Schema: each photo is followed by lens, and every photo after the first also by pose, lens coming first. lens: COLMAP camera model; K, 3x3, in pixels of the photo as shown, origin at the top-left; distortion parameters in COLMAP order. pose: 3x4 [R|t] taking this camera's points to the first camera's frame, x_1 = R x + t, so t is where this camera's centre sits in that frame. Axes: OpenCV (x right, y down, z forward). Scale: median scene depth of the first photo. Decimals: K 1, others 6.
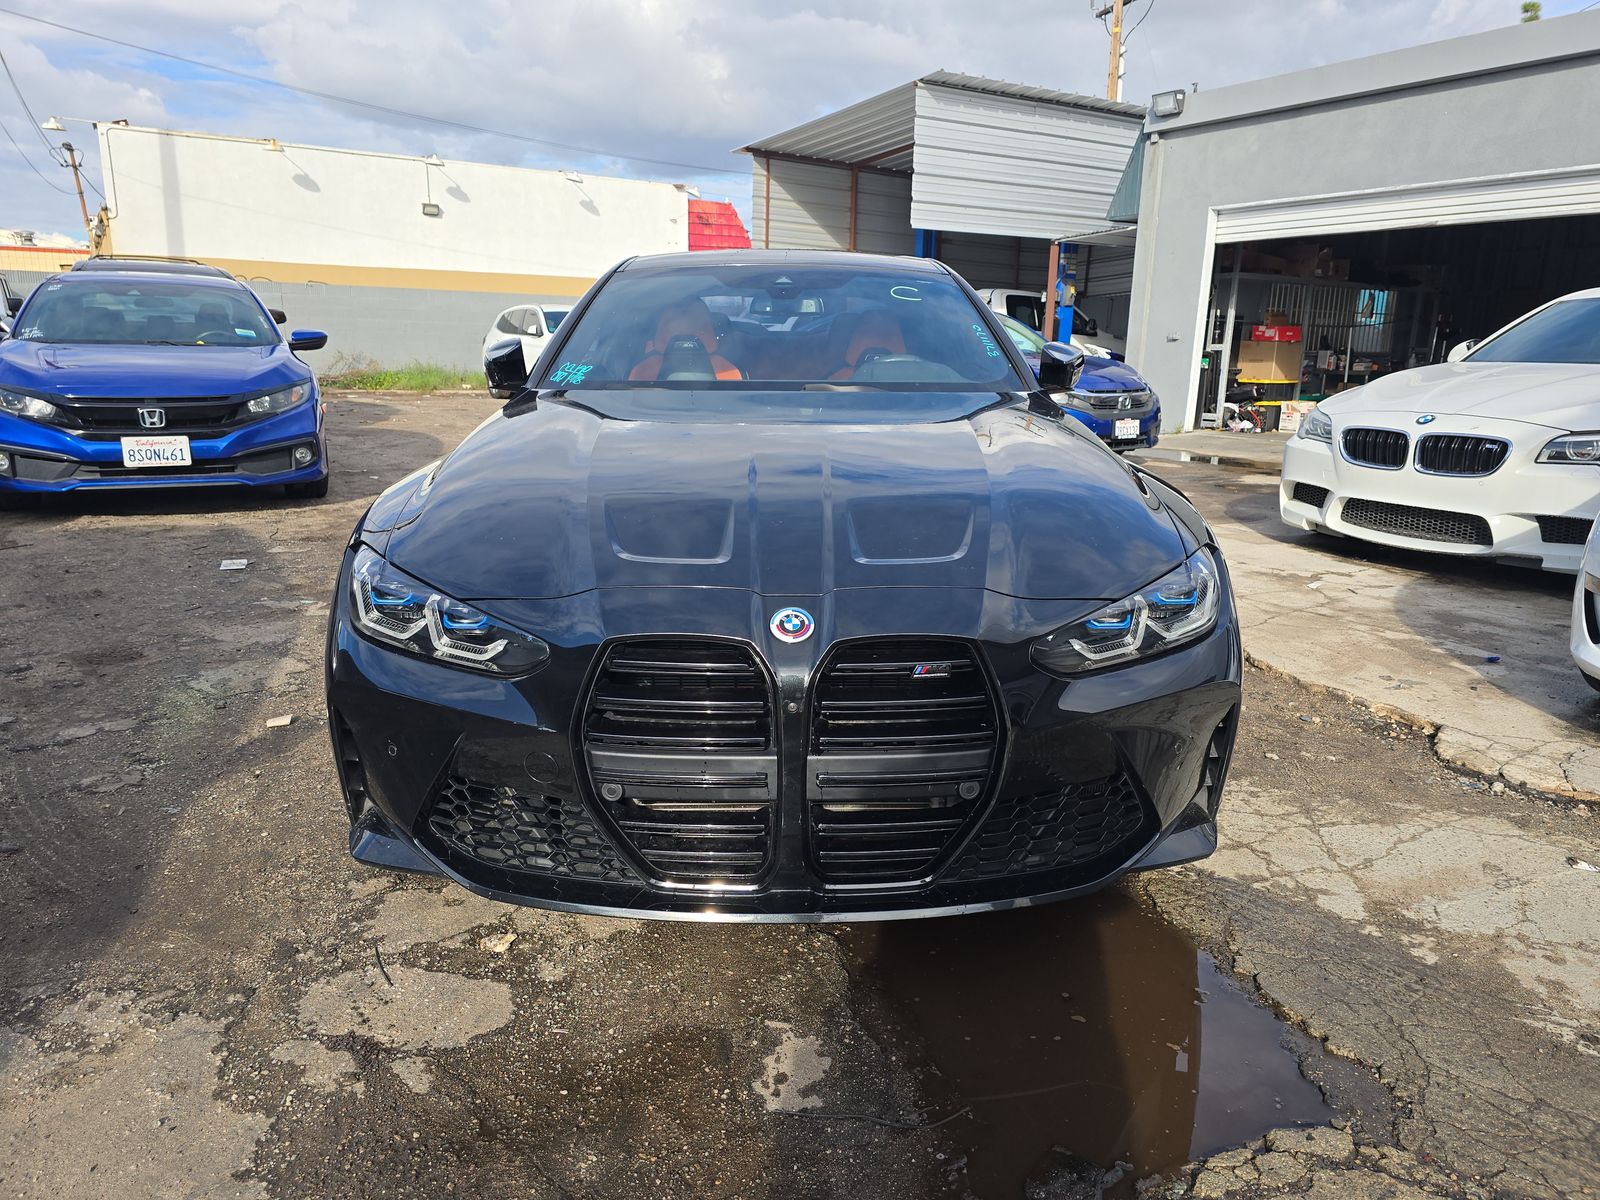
lens RADIAL K [[1083.1, 0, 800.0], [0, 1083.1, 600.0], [0, 0, 1]] dist [0.045770, -0.040899]
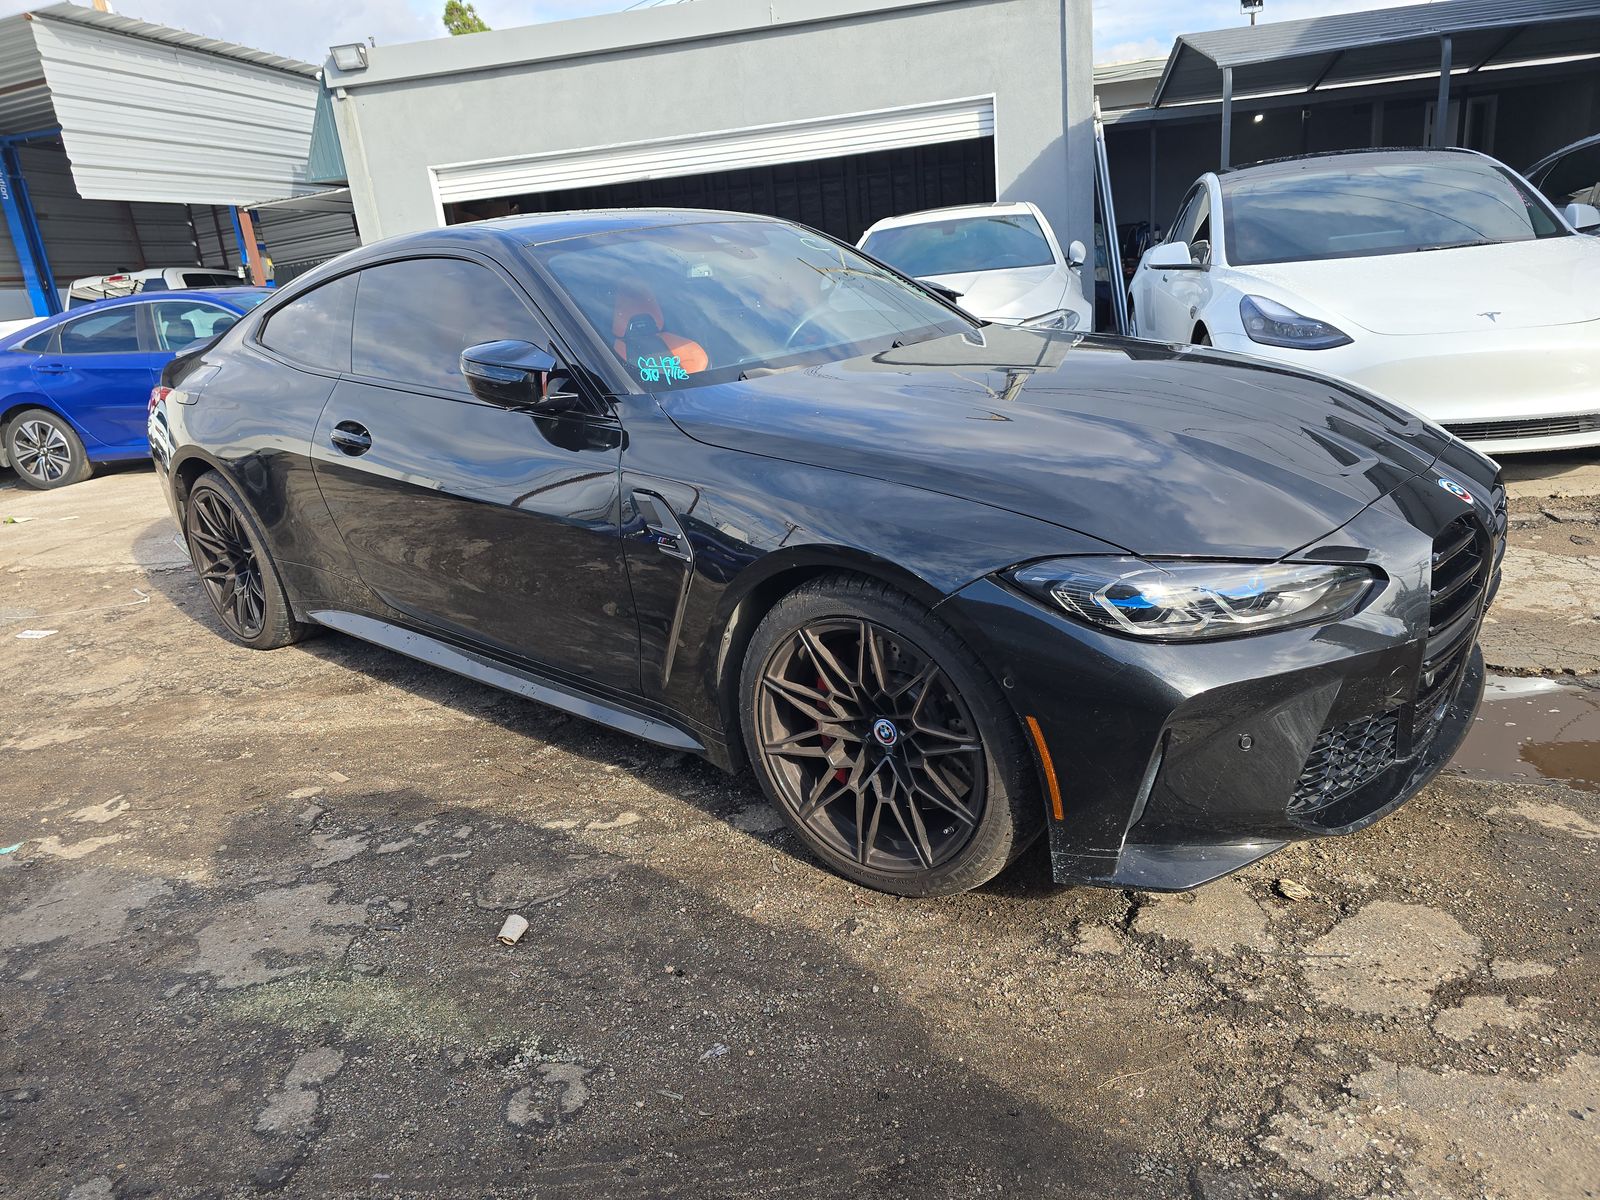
lens RADIAL K [[1083.1, 0, 800.0], [0, 1083.1, 600.0], [0, 0, 1]] dist [0.045770, -0.040899]
pose [[0.663564, -0.296649, 0.686791, -0.192768], [0.276203, 0.950309, 0.143609, -0.033906], [-0.695265, 0.094400, 0.712527, 0.093001]]
